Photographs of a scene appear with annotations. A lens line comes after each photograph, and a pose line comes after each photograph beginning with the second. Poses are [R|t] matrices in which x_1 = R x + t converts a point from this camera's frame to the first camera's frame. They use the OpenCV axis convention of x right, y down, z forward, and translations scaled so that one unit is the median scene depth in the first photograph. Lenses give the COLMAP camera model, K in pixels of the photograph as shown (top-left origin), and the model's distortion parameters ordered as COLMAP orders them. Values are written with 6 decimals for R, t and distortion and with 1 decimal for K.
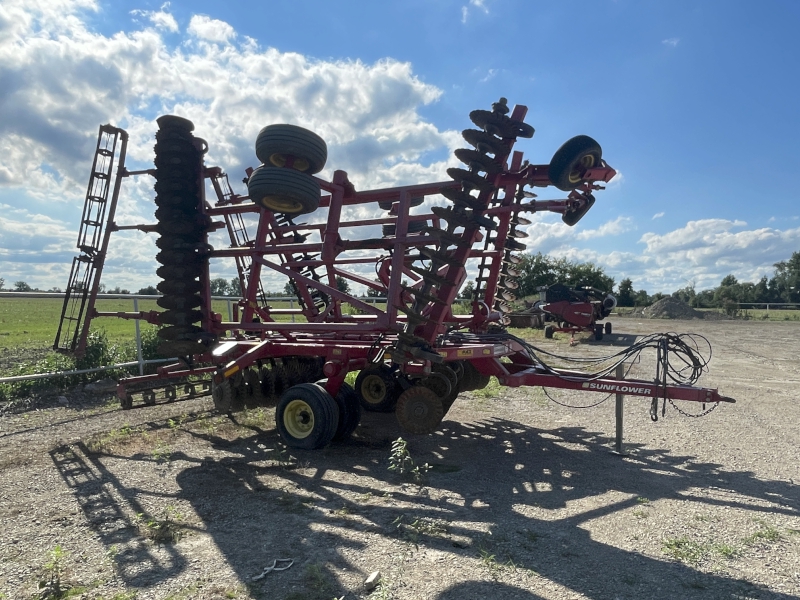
lens RADIAL K [[610.6, 0, 400.0], [0, 610.6, 300.0], [0, 0, 1]] dist [-0.002370, -0.000609]
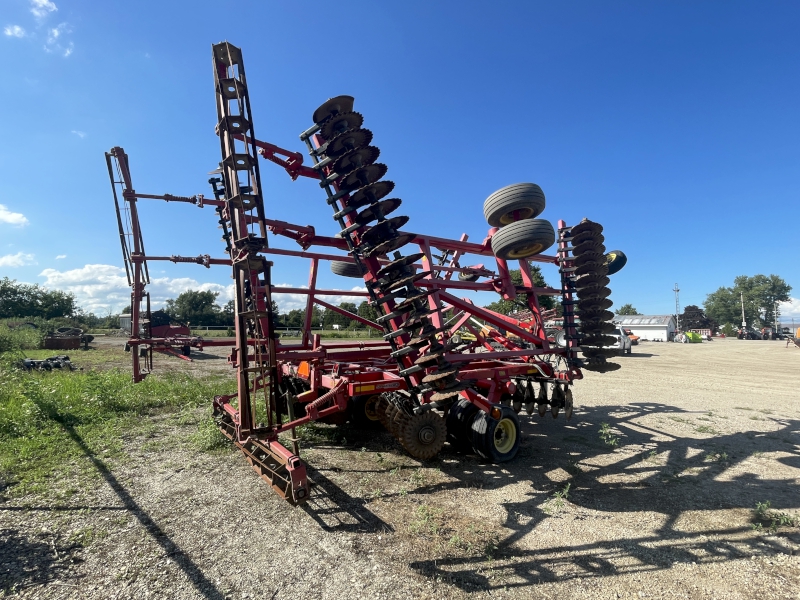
lens RADIAL K [[388.7, 0, 400.0], [0, 388.7, 300.0], [0, 0, 1]] dist [-0.001470, -0.000263]
pose [[0.431530, 0.060707, 0.900054, -1.186433], [-0.007275, 0.997935, -0.063821, -0.019107], [-0.902069, 0.020993, 0.431080, 1.085666]]
